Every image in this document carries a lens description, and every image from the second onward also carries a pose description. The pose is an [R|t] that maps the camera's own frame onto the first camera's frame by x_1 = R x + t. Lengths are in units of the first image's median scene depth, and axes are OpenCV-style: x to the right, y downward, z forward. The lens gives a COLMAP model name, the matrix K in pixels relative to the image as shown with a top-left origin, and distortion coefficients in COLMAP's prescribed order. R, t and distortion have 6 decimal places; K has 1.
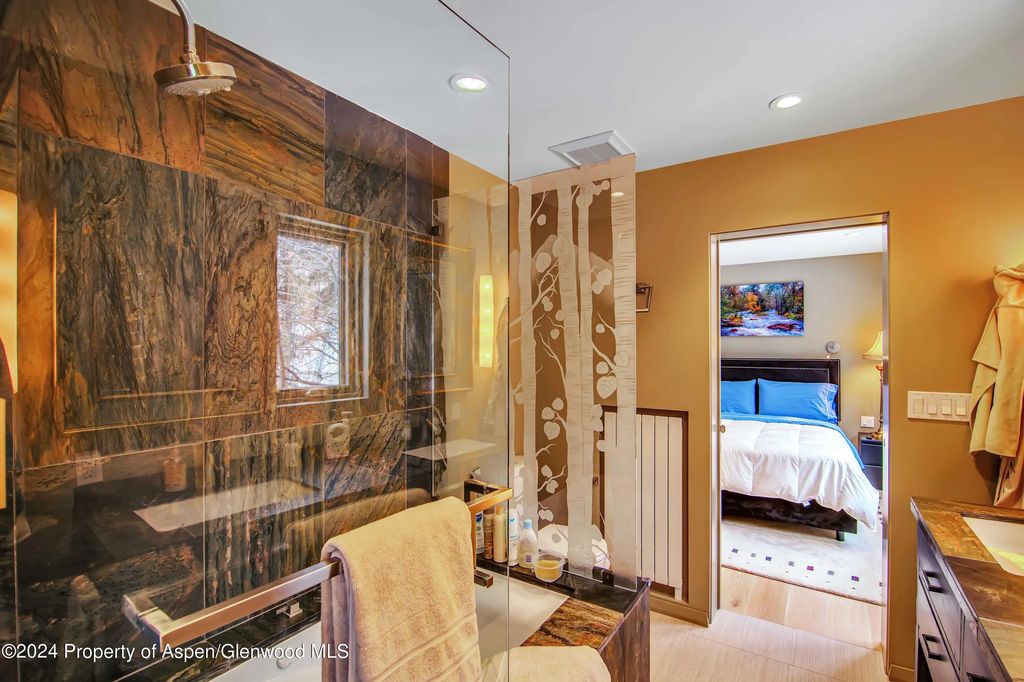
lens RADIAL K [[473.3, 0, 527.3], [0, 473.3, 345.5], [0, 0, 1]] dist [0.000108, -0.010494]
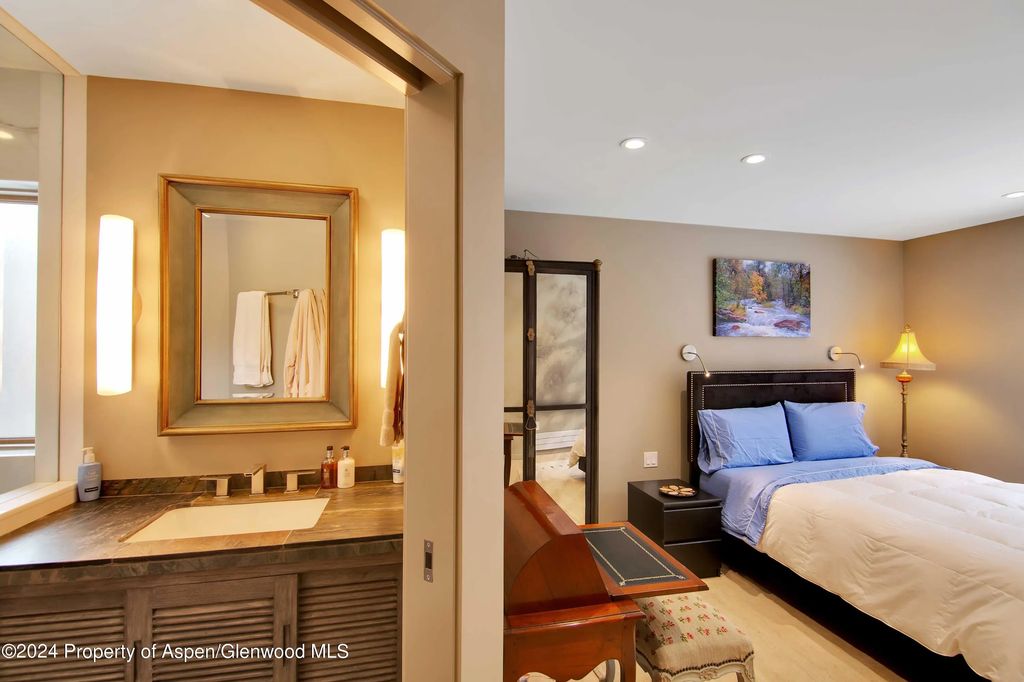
lens RADIAL K [[462.1, 0, 528.1], [0, 462.1, 345.1], [0, 0, 1]] dist [-0.003446, -0.009570]
pose [[0.697775, 0.010717, 0.716236, -0.384198], [-0.005830, 0.999940, -0.009283, 0.000355], [-0.716293, 0.002302, 0.697796, 1.322486]]
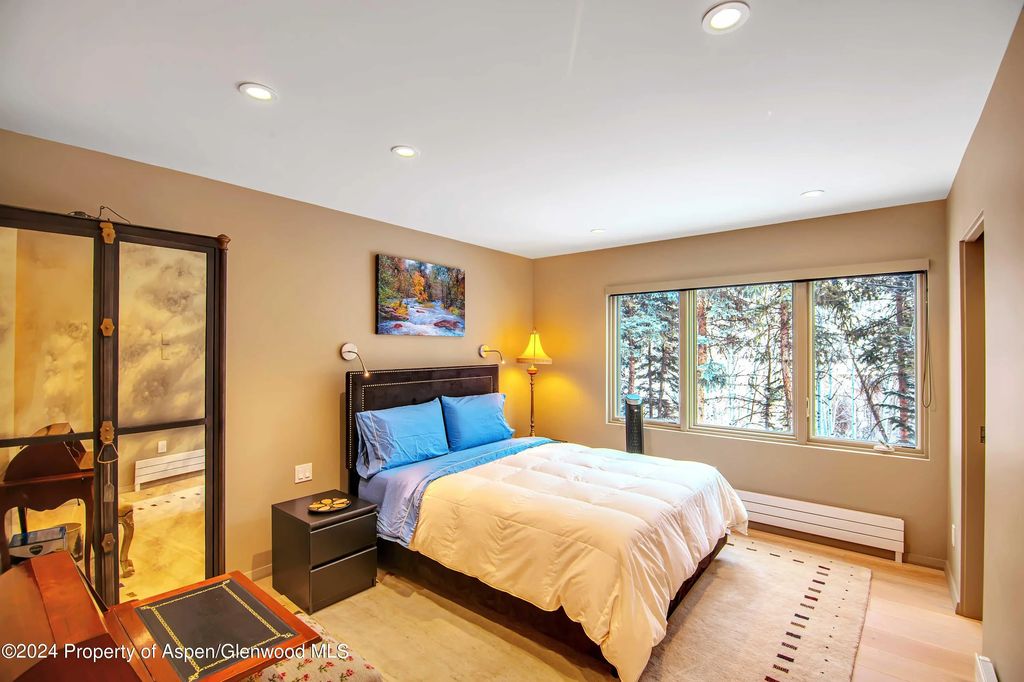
lens RADIAL K [[451.1, 0, 527.2], [0, 451.1, 343.9], [0, 0, 1]] dist [-0.015526, -0.000366]
pose [[0.114875, 0.011817, 0.993310, -0.280018], [-0.001646, 0.999930, -0.011706, 0.000361], [-0.993379, -0.000291, 0.114887, 1.306880]]
